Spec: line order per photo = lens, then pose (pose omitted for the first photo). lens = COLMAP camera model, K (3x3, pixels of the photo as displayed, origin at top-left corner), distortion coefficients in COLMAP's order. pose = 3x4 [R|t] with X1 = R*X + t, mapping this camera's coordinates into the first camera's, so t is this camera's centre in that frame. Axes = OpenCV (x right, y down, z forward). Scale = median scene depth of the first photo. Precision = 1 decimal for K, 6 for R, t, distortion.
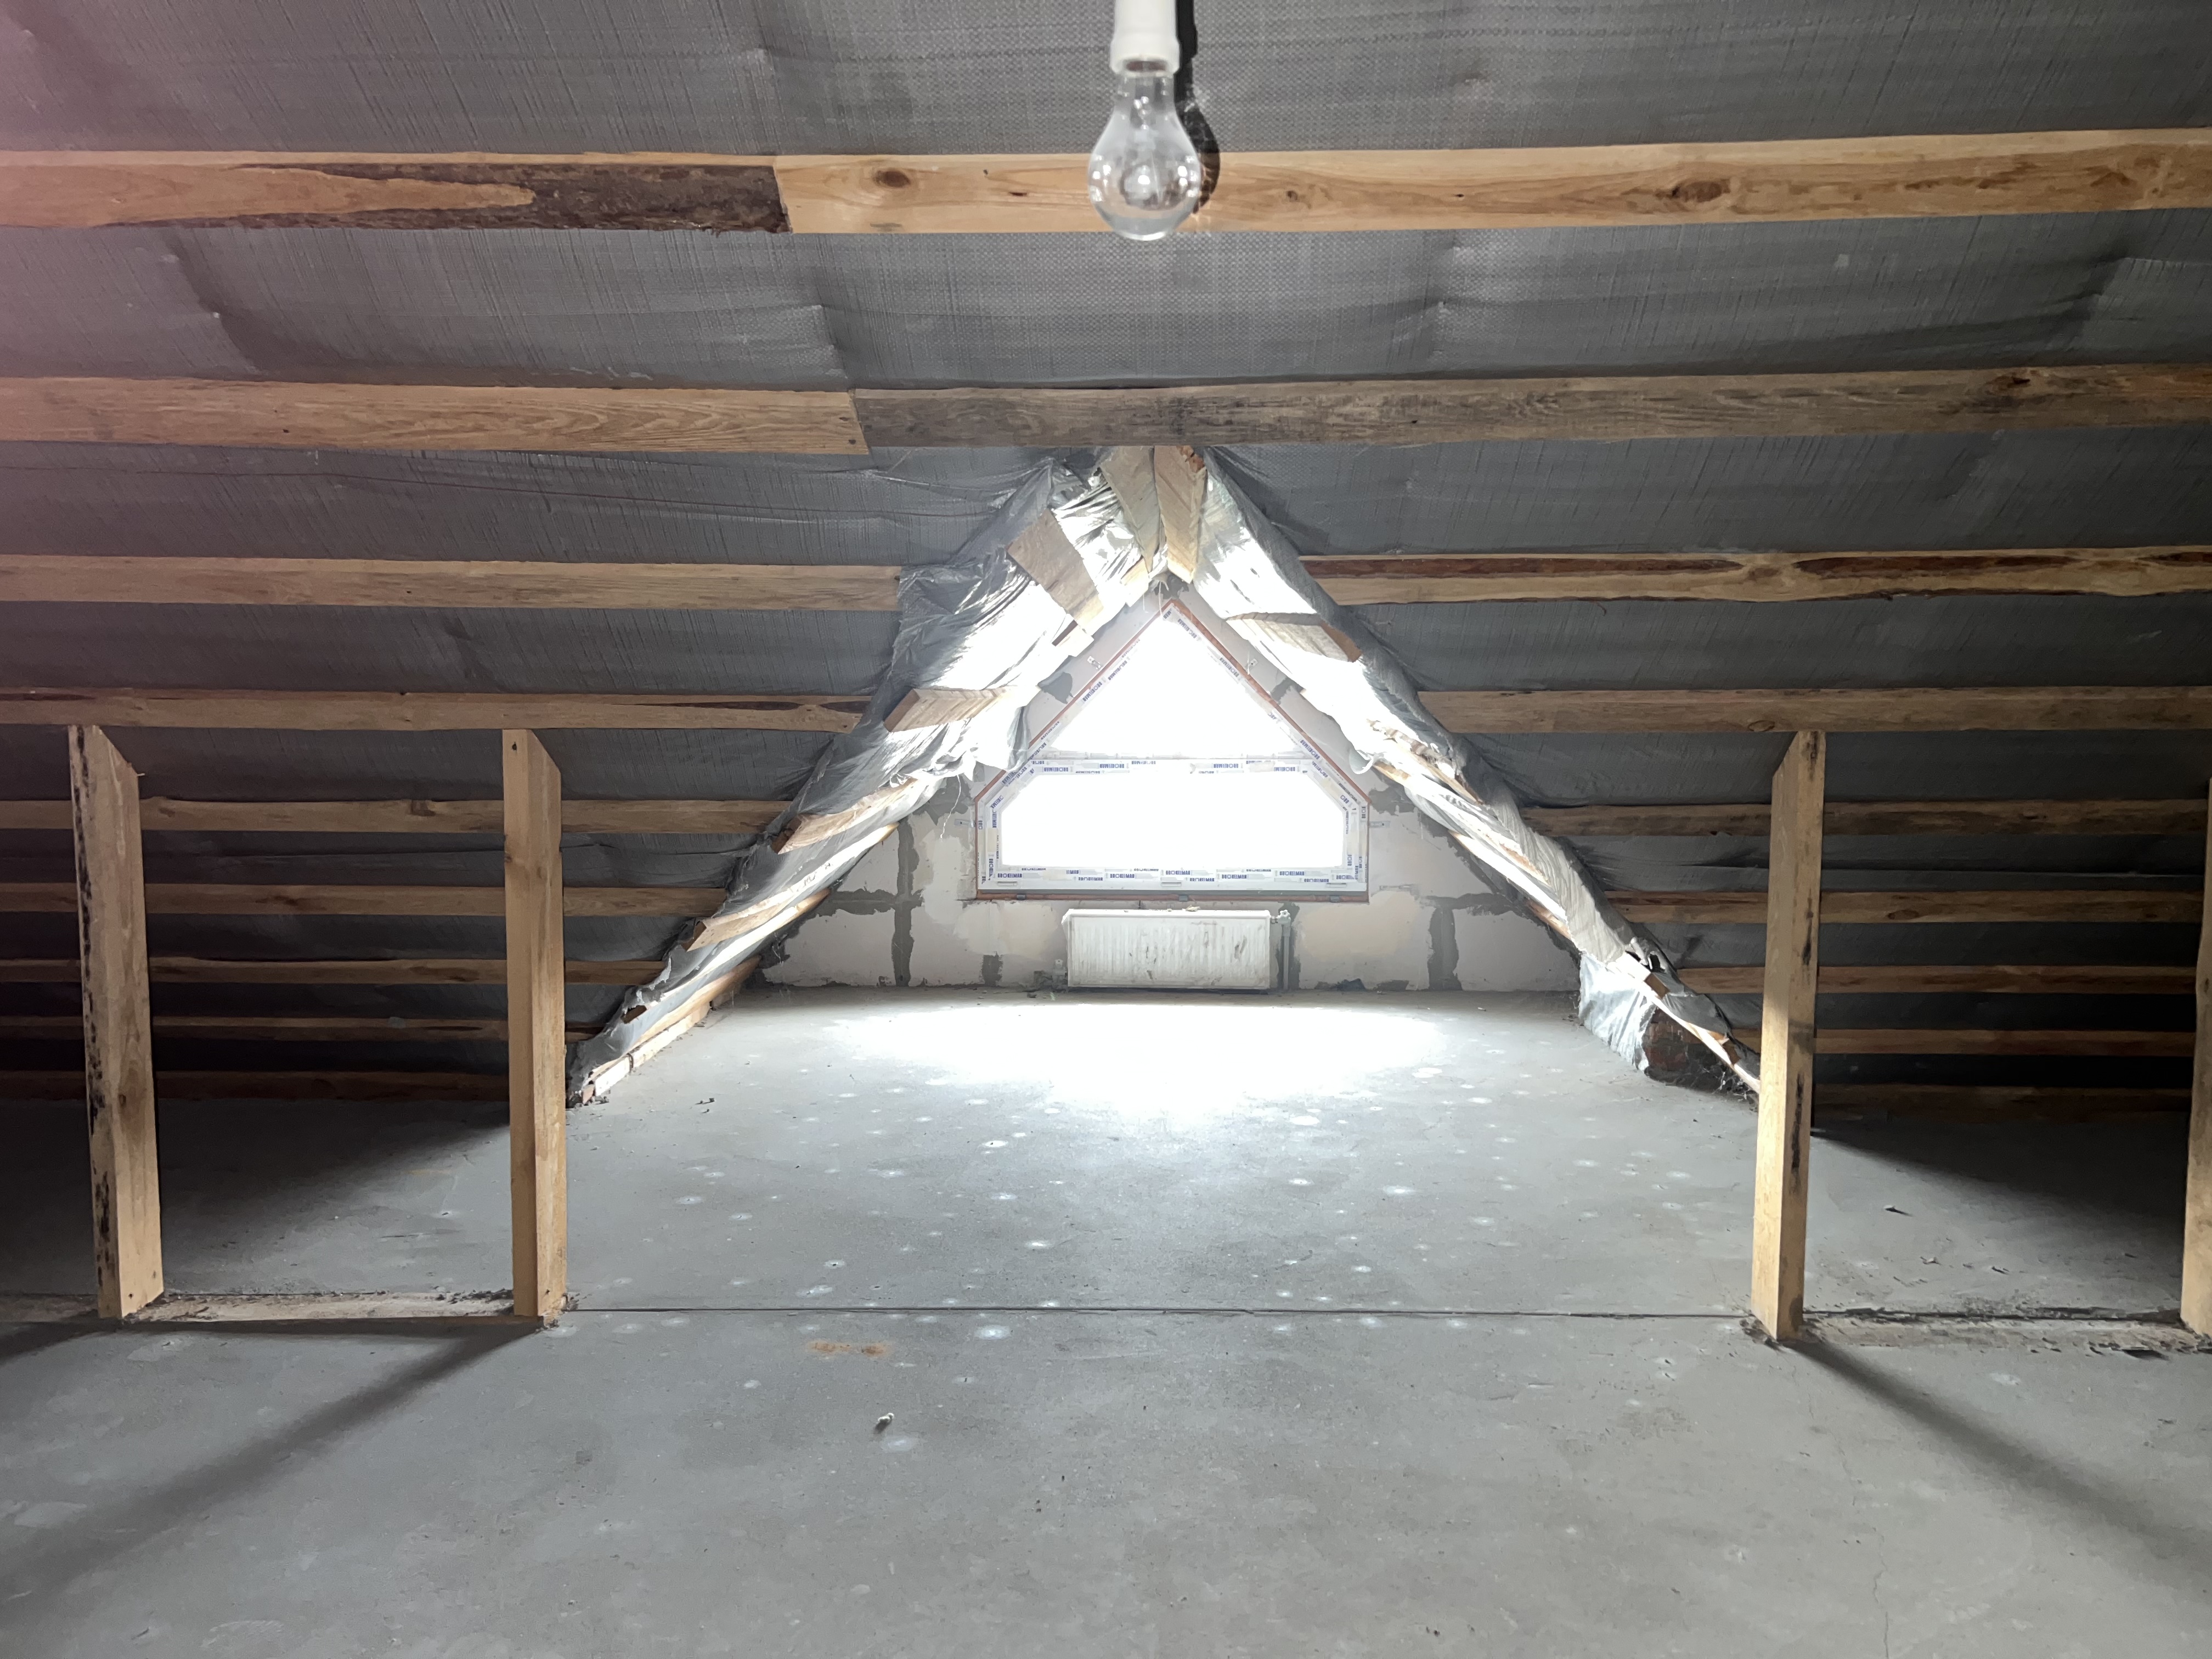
lens RADIAL K [[1675.7, 0, 1100.5], [0, 1675.7, 821.5], [0, 0, 1]] dist [0.037224, -0.024155]
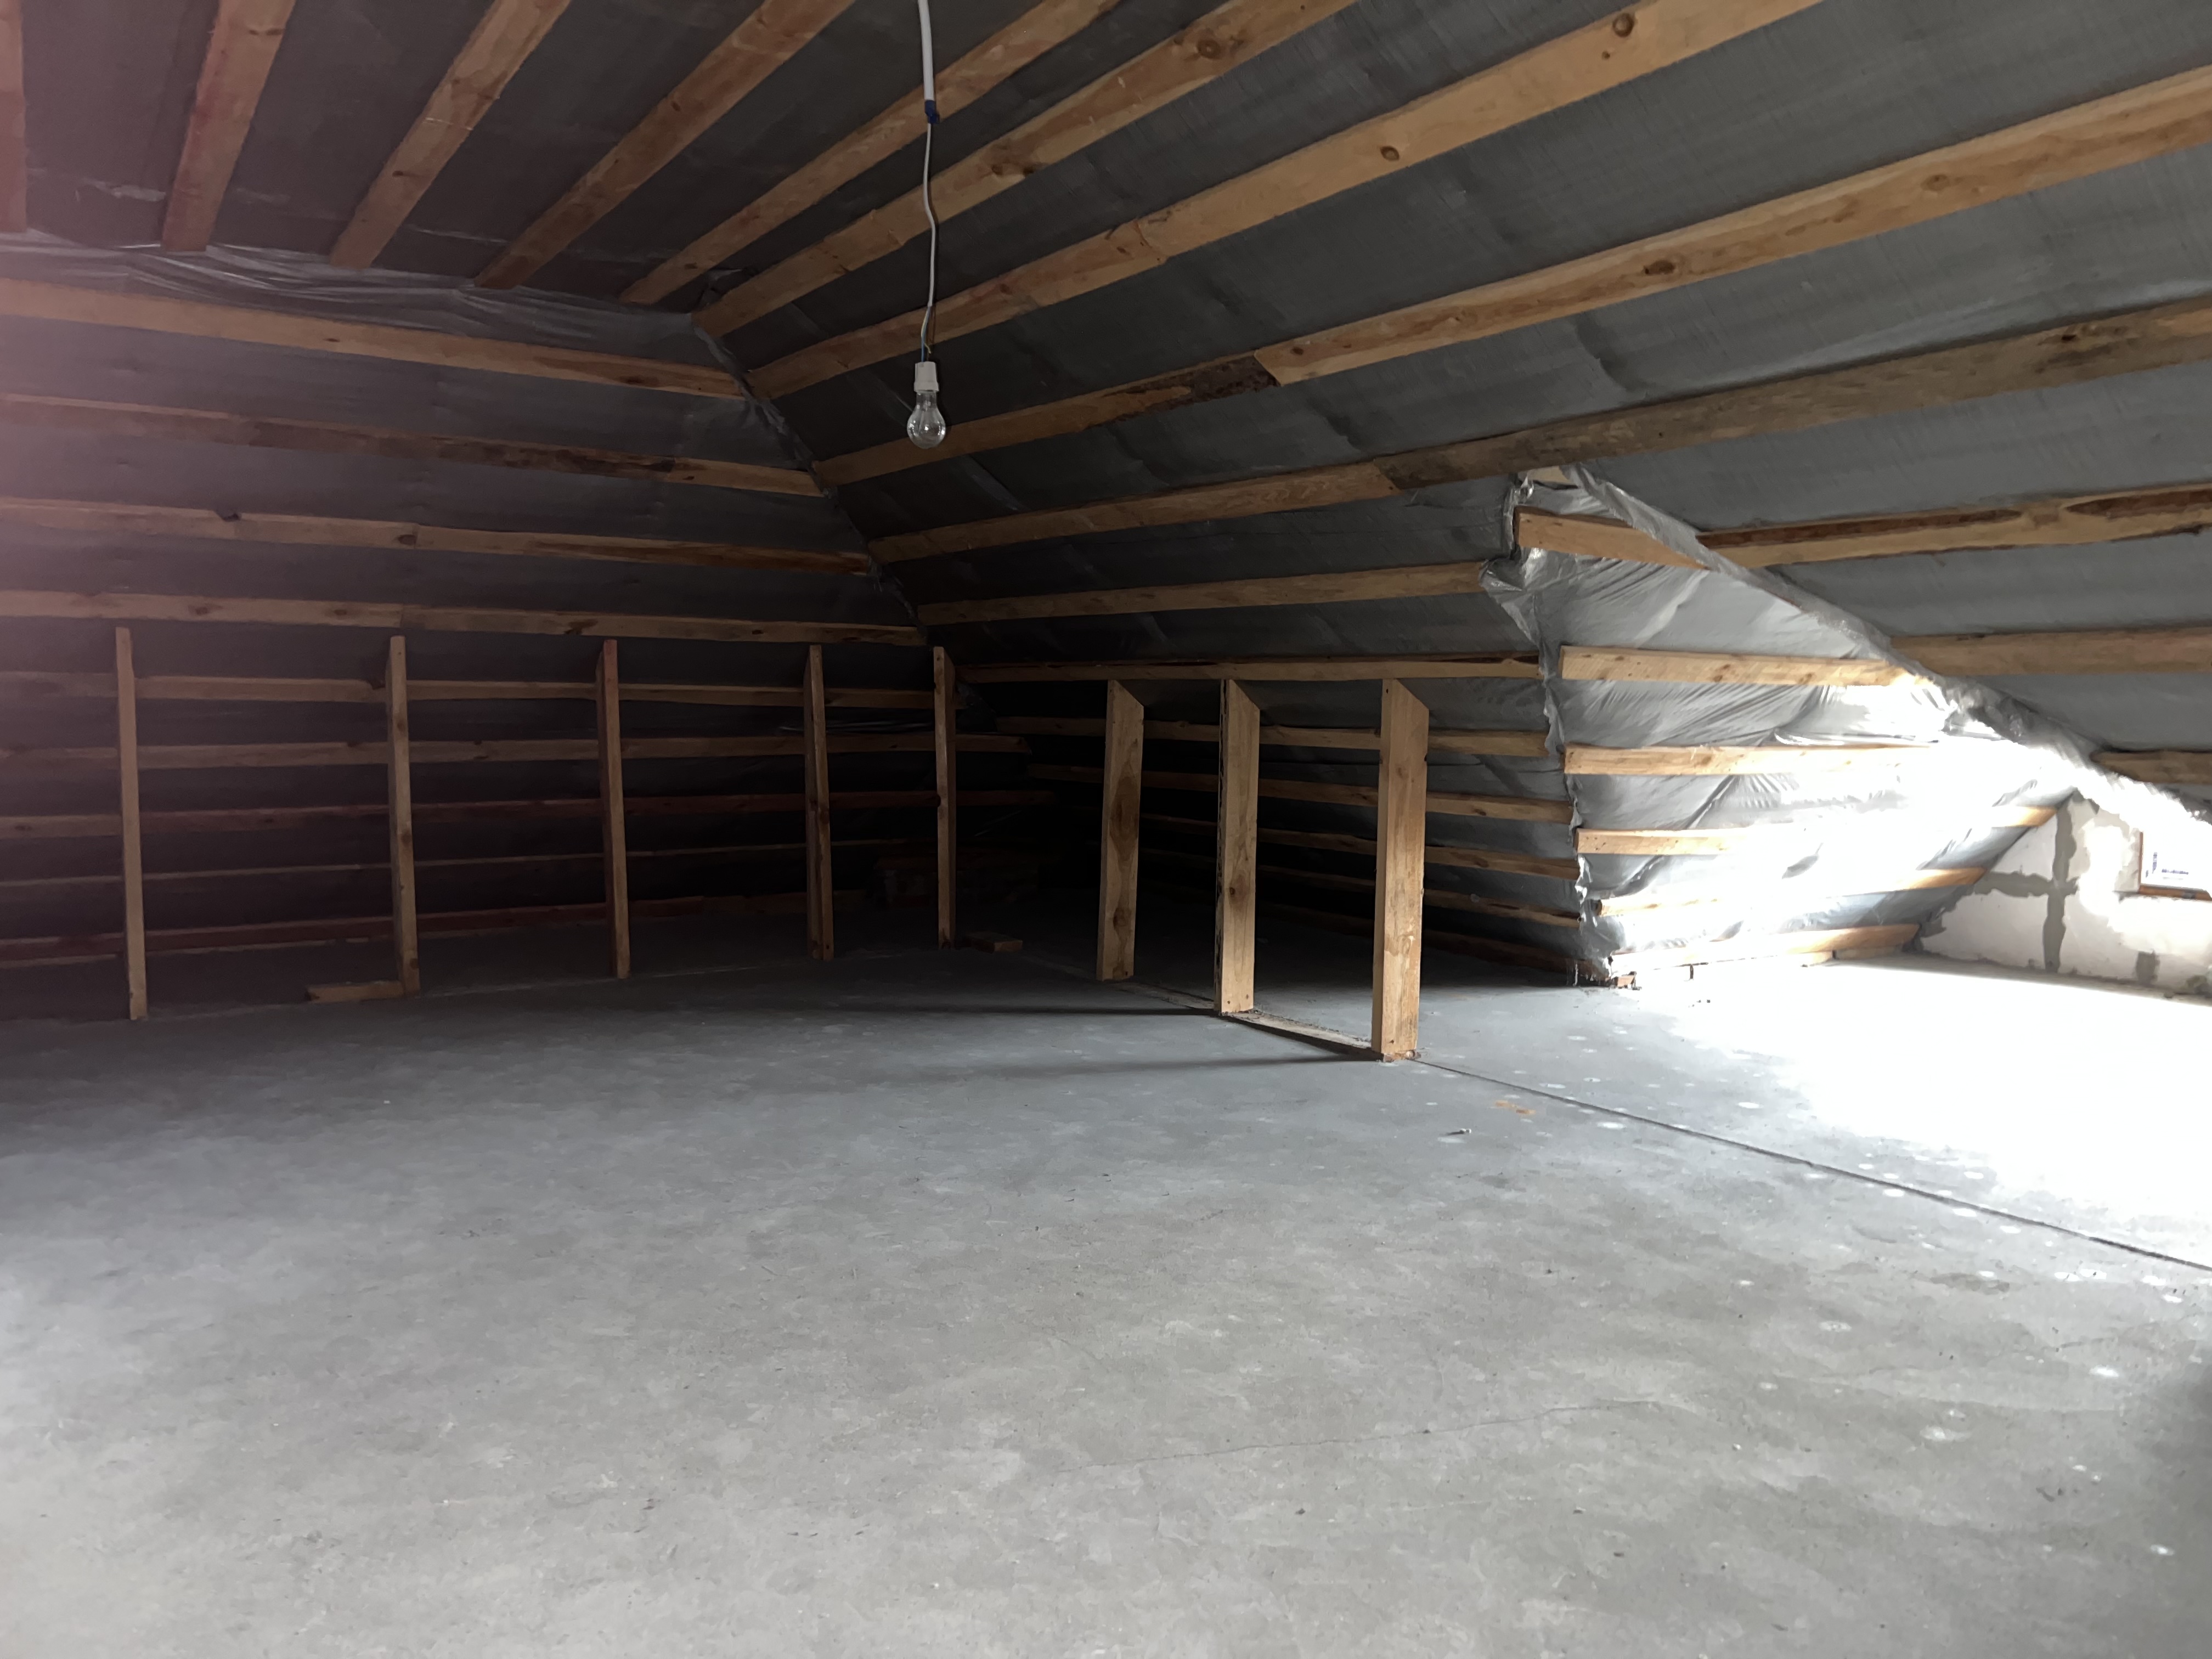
lens RADIAL K [[1675.7, 0, 1114.9], [0, 1675.7, 834.9], [0, 0, 1]] dist [0.037224, -0.024155]
pose [[0.565822, 0.071022, -0.821463, 0.791999], [-0.081546, 0.996219, 0.029963, 0.062485], [0.820485, 0.050033, 0.569475, -0.107601]]
